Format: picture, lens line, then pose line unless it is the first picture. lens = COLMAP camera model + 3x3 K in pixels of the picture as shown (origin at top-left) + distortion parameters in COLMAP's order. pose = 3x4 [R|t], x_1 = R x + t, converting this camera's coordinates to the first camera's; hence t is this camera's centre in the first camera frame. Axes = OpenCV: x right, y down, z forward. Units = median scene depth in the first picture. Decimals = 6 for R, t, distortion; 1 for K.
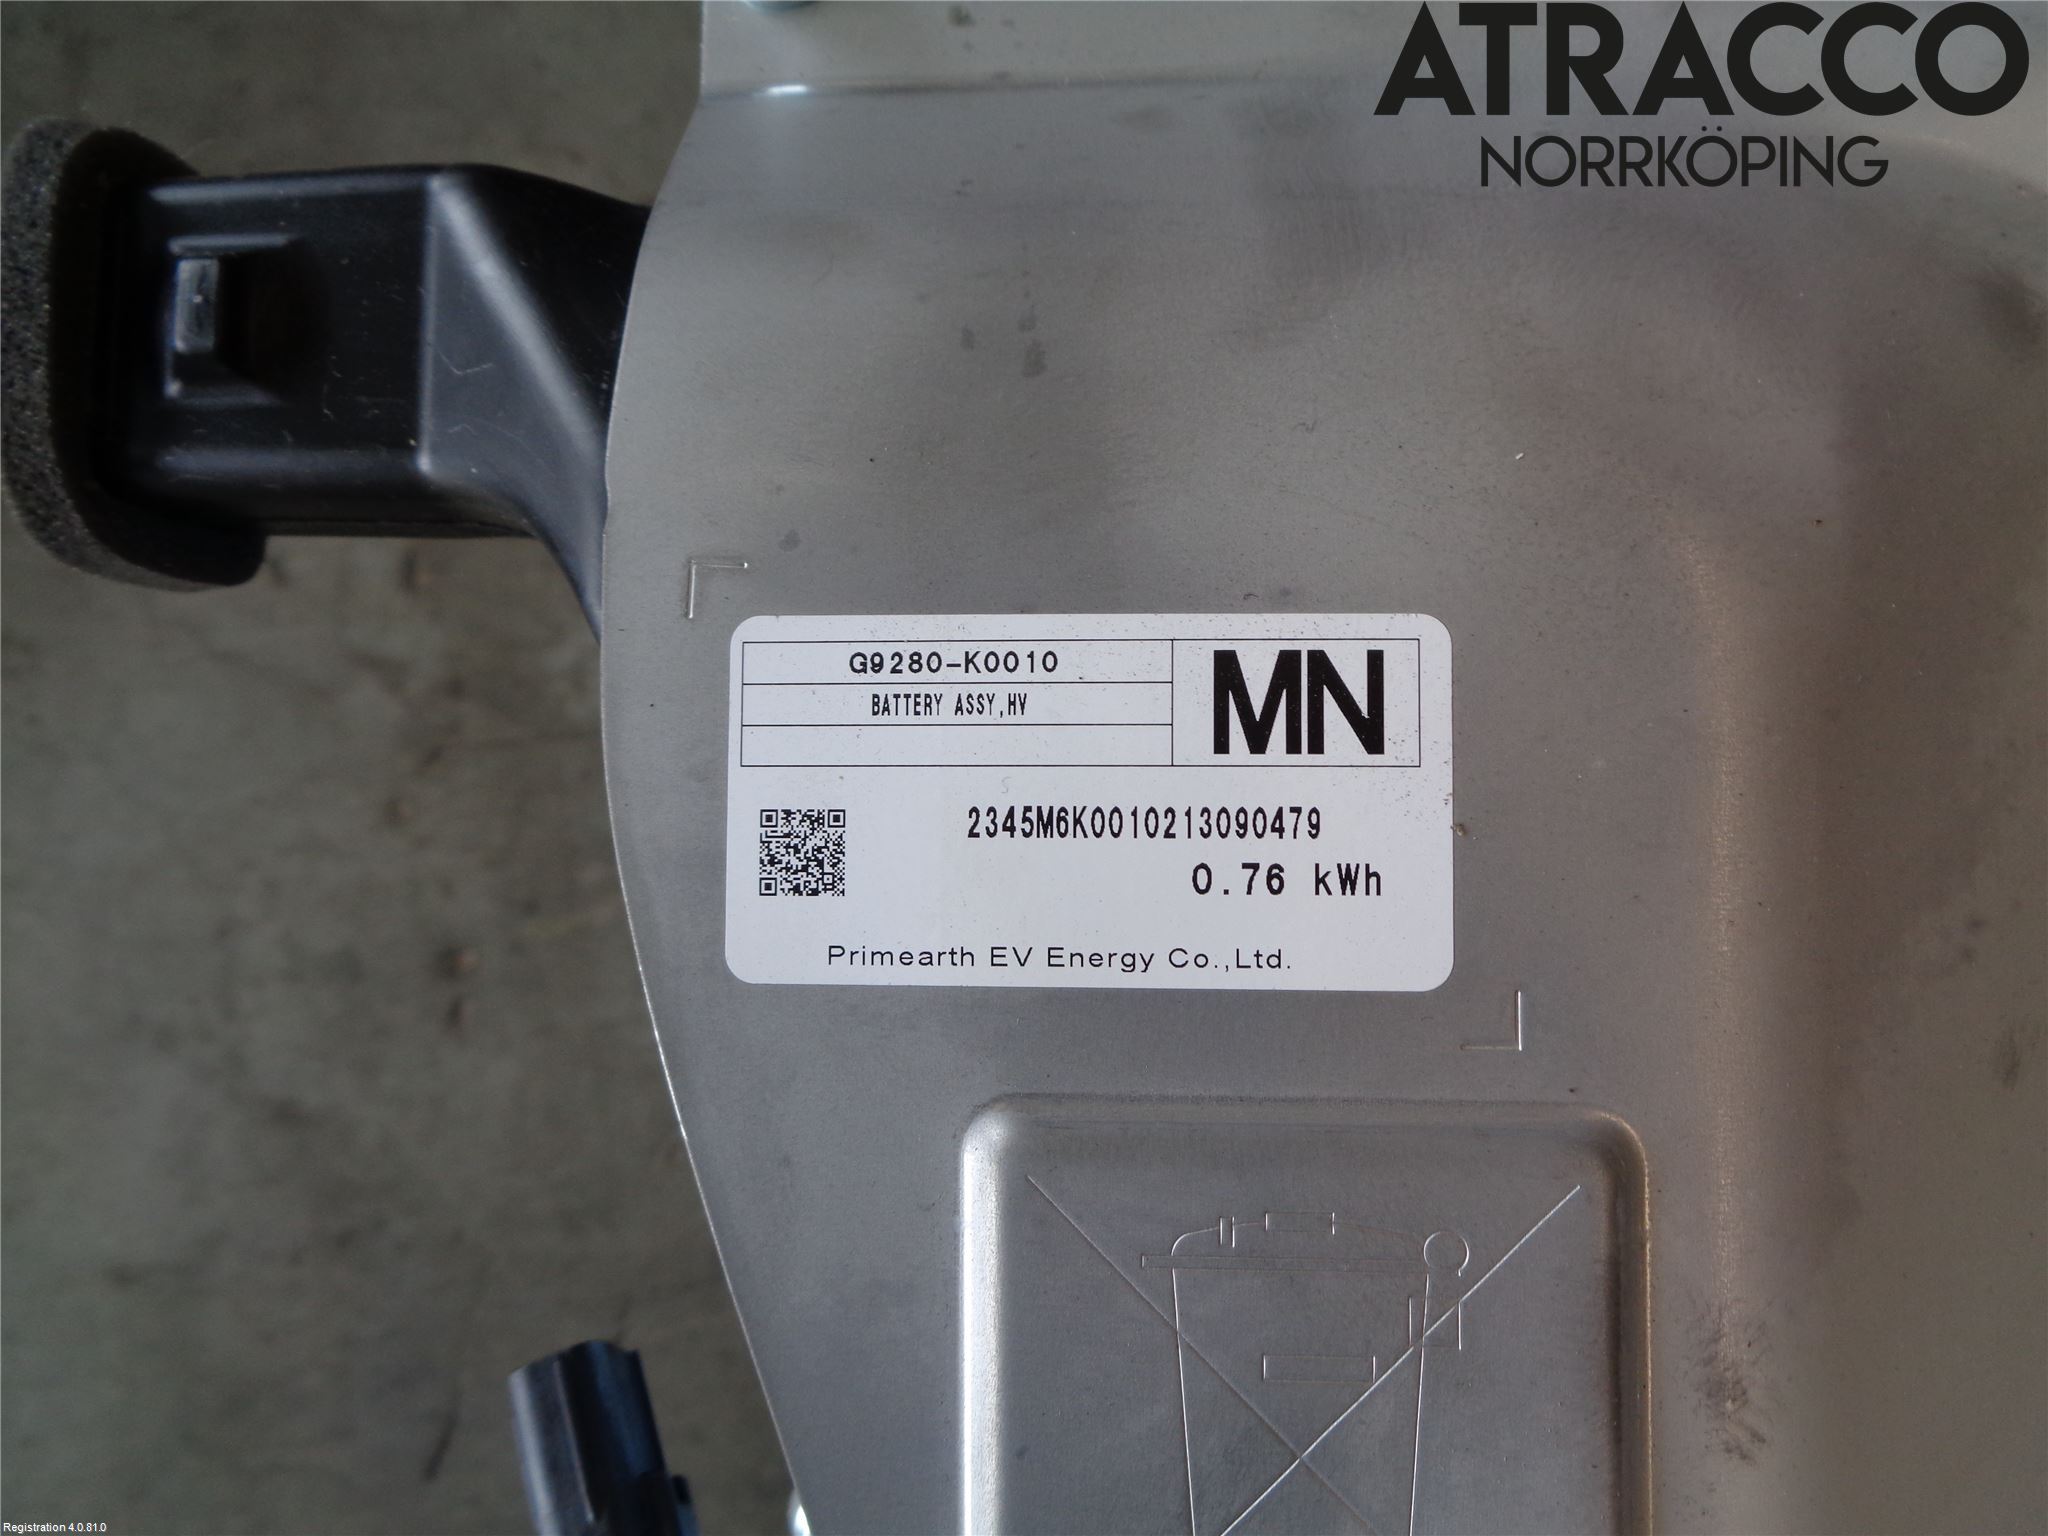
lens RADIAL K [[1516.3, 0, 960.4], [0, 1516.3, 768.8], [0, 0, 1]] dist [-0.015807, -0.000169]
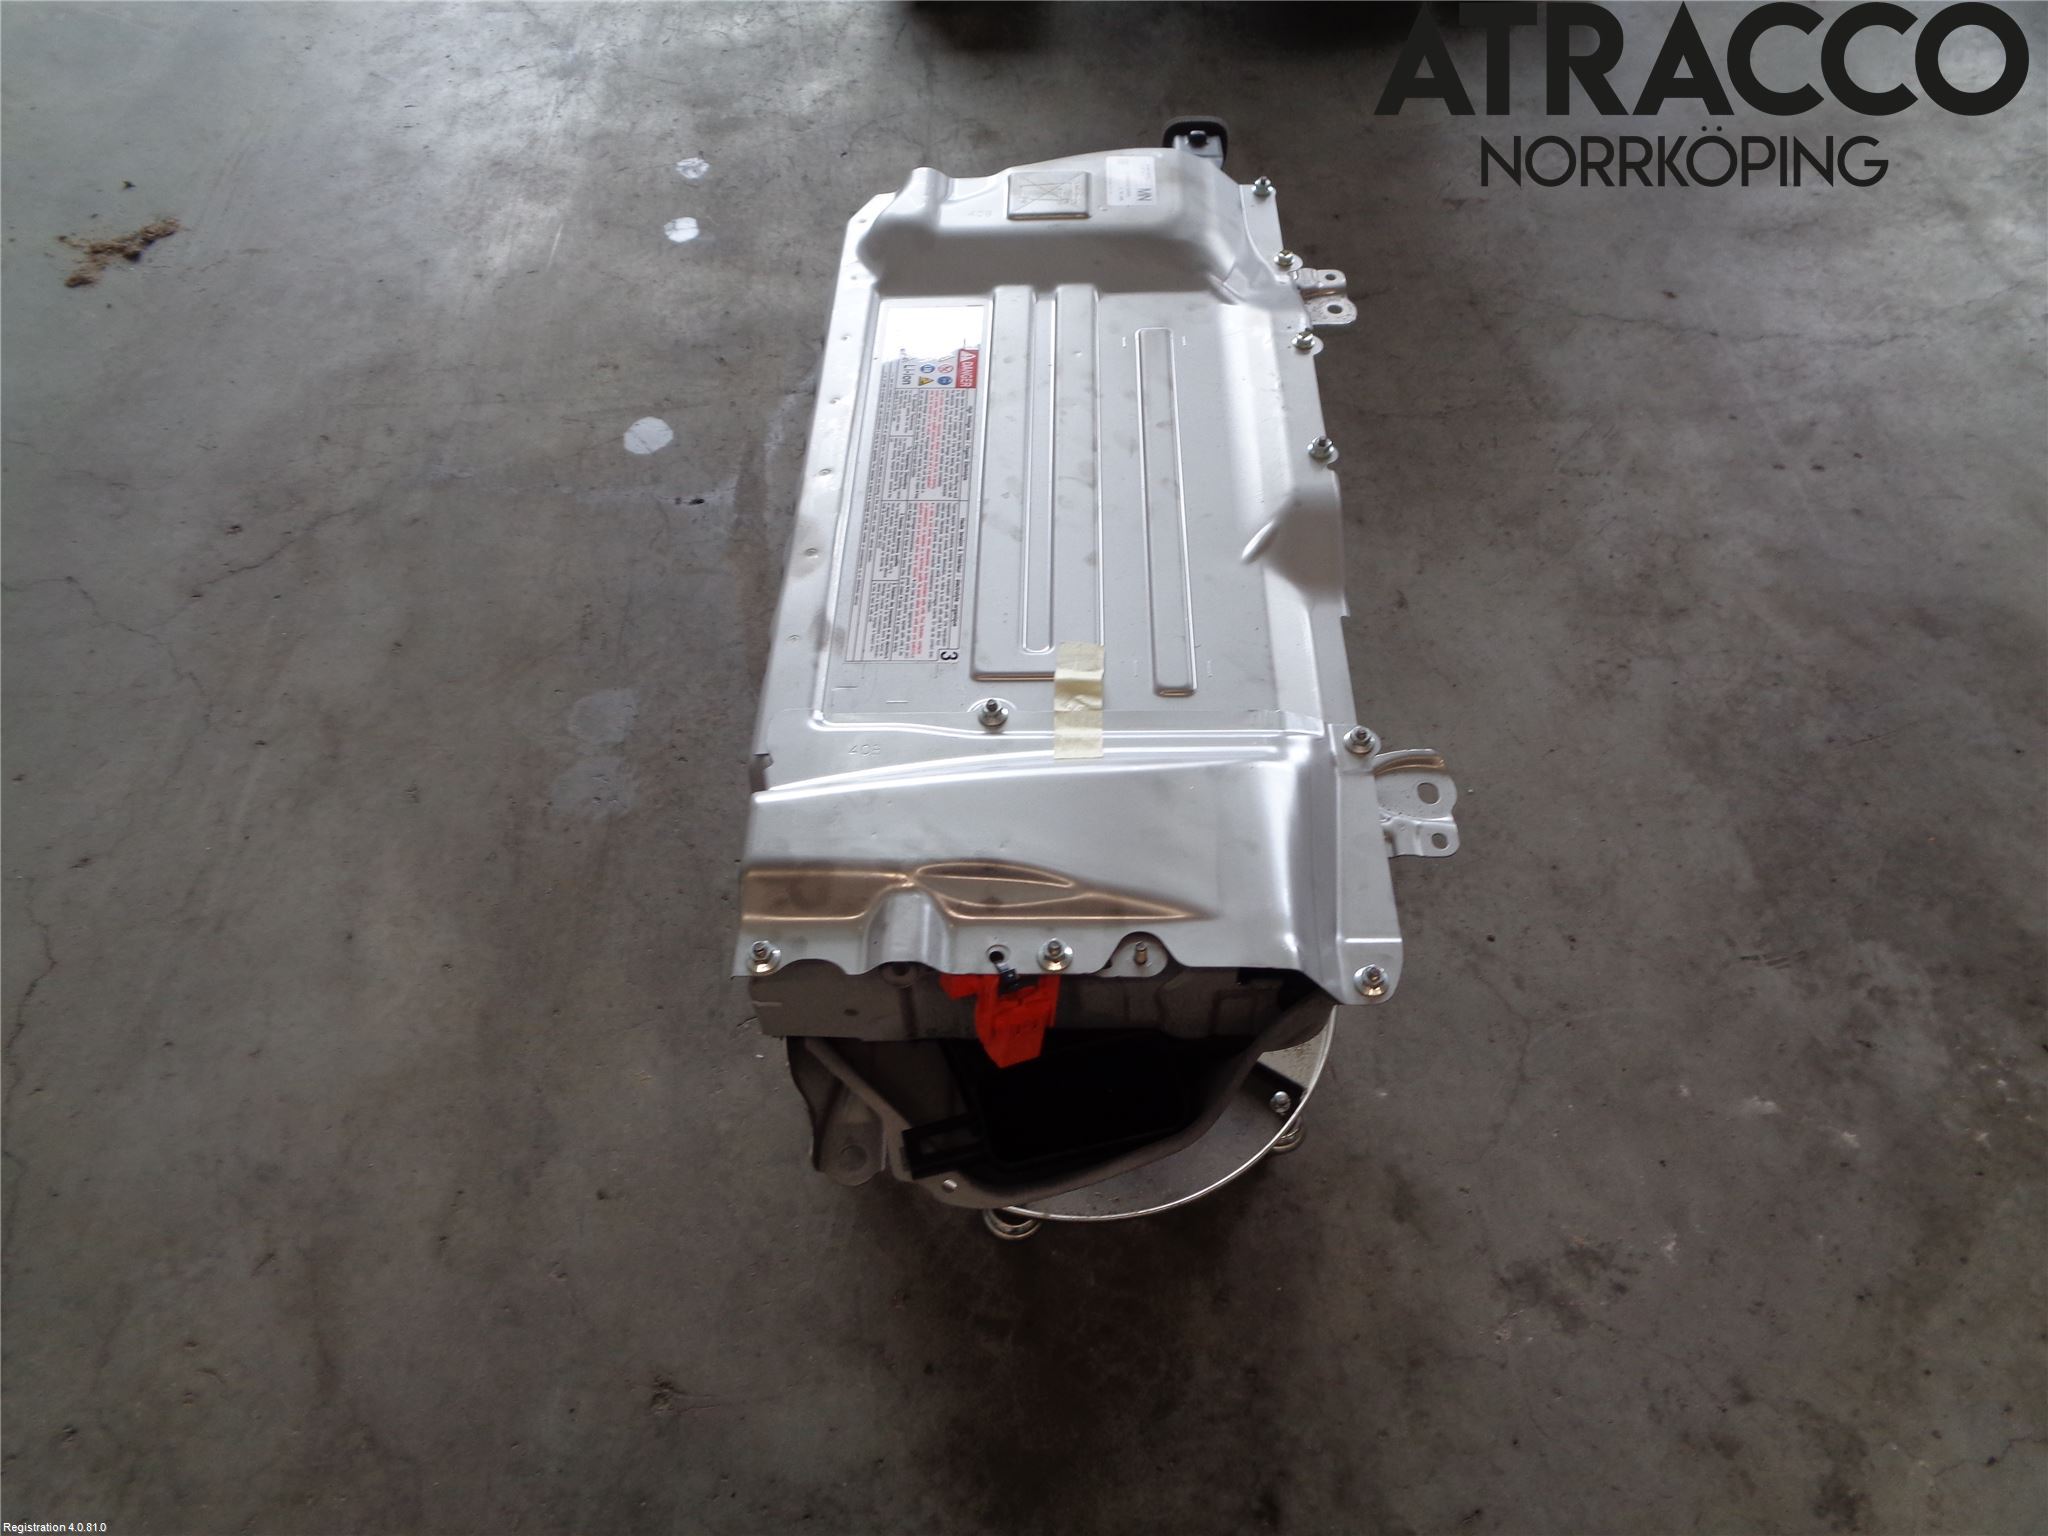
lens RADIAL K [[1561.8, 0, 1035.2], [0, 1561.8, 770.7], [0, 0, 1]] dist [-0.001791, 0.003635]
pose [[-0.006457, 0.816834, -0.576836, 1.275011], [-0.995821, 0.047300, 0.078127, 0.005075], [0.091101, 0.574930, 0.813115, -0.675655]]
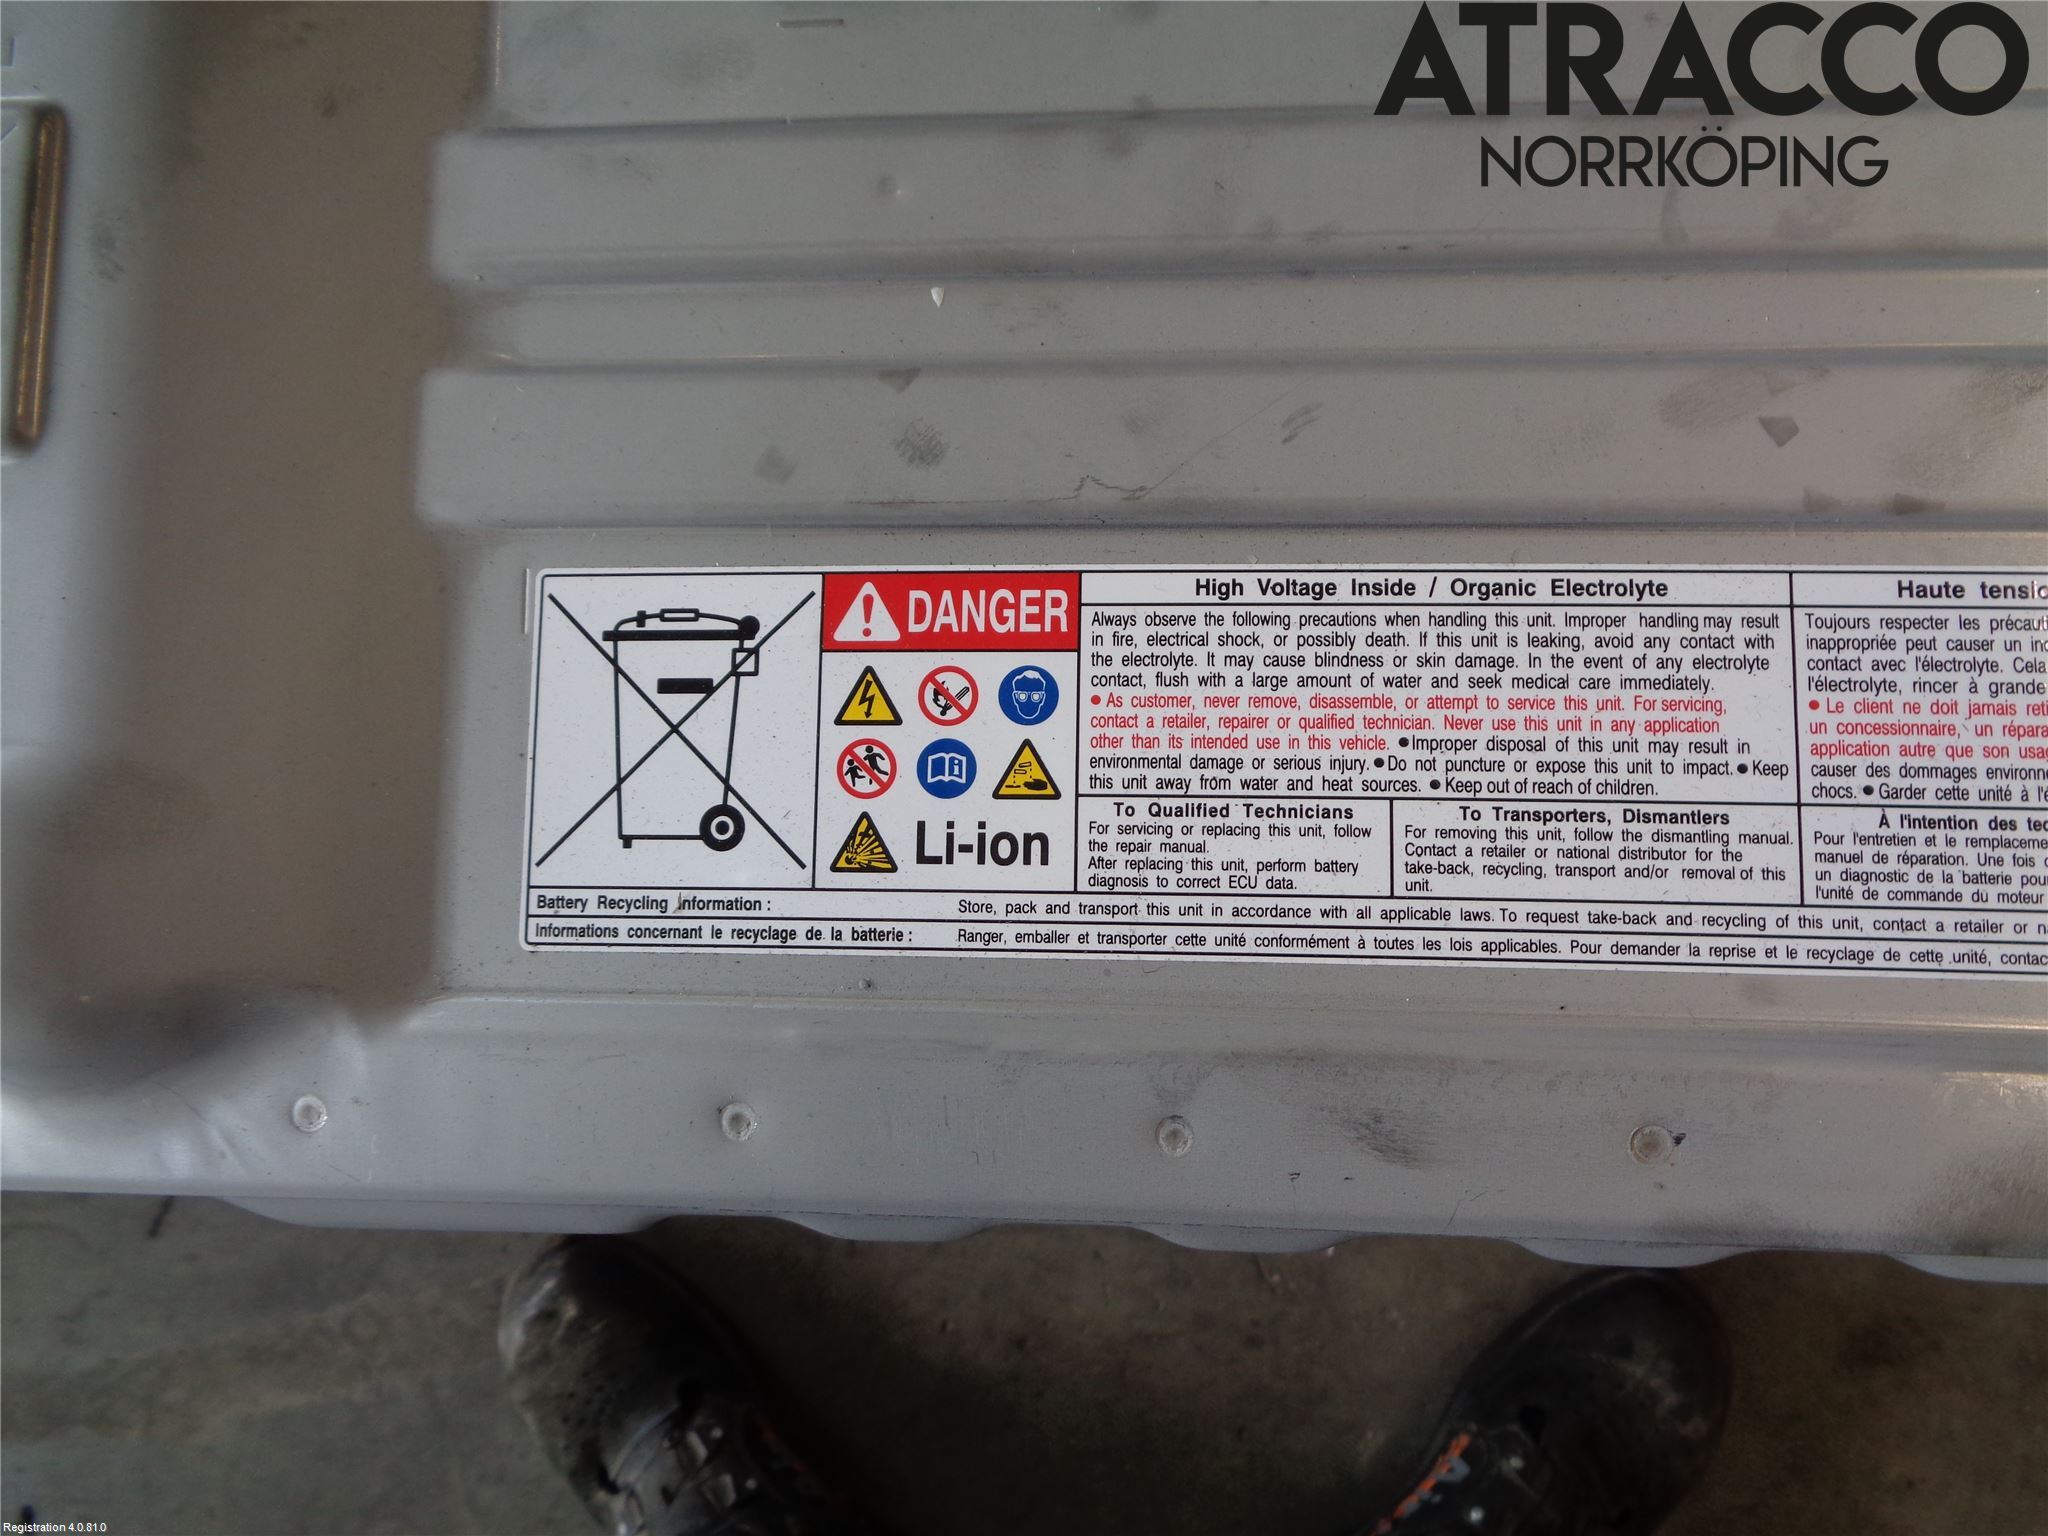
lens RADIAL K [[1561.8, 0, 1035.2], [0, 1561.8, 770.7], [0, 0, 1]] dist [-0.001791, 0.003635]
pose [[0.999899, 0.012203, -0.007345, 0.284758], [-0.012420, 0.999466, -0.030238, 0.187935], [0.006972, 0.030326, 0.999516, -0.148898]]
